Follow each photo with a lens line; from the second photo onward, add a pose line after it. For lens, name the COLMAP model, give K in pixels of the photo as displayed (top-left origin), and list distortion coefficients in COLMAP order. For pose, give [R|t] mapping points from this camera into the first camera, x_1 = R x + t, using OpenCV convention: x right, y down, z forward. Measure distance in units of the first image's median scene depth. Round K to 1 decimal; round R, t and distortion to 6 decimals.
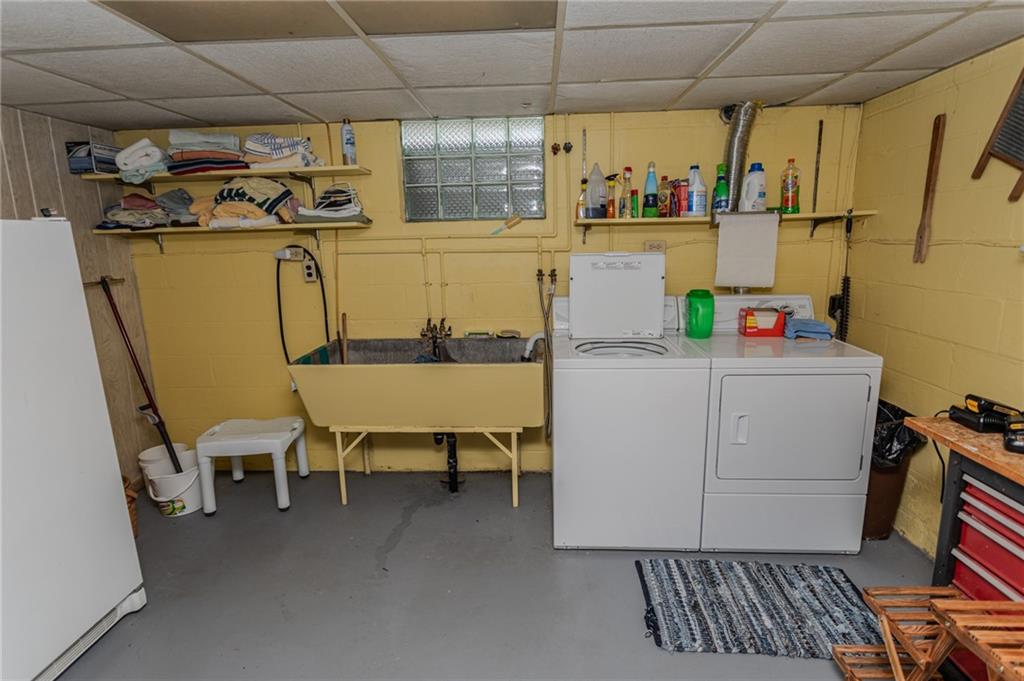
lens RADIAL K [[525.4, 0, 506.3], [0, 525.4, 334.4], [0, 0, 1]] dist [-0.000414, 0.000238]
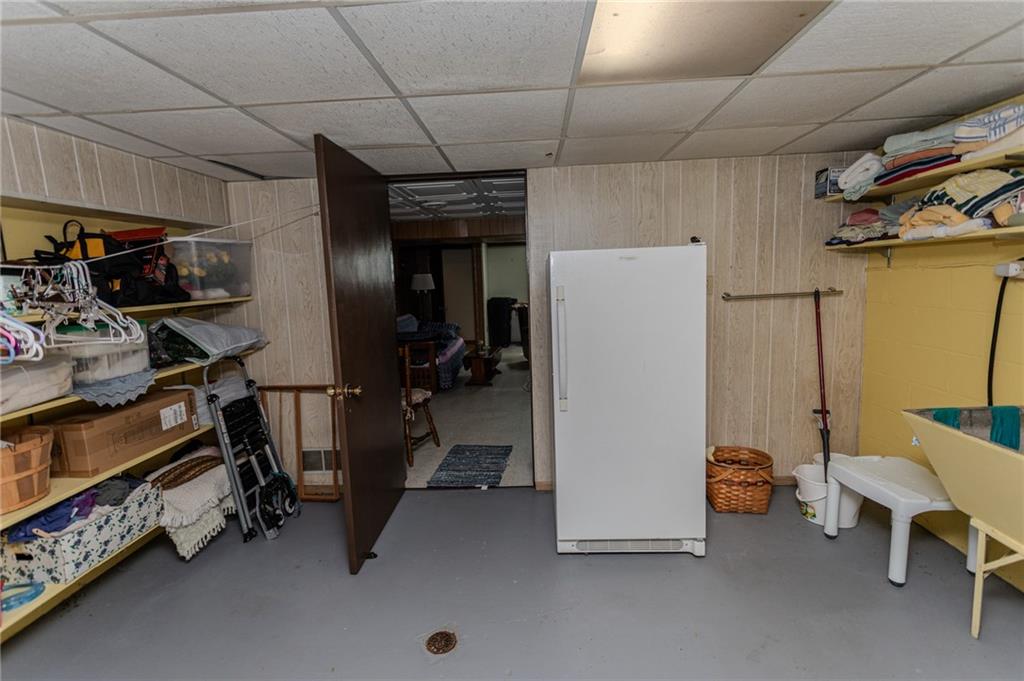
lens RADIAL K [[476.1, 0, 512.3], [0, 476.1, 335.2], [0, 0, 1]] dist [0.002293, -0.000008]
pose [[0.008119, 0.147748, -0.988992, 0.257068], [-0.147659, 0.978359, 0.144947, -0.065146], [0.989005, 0.144857, 0.029760, 0.351892]]
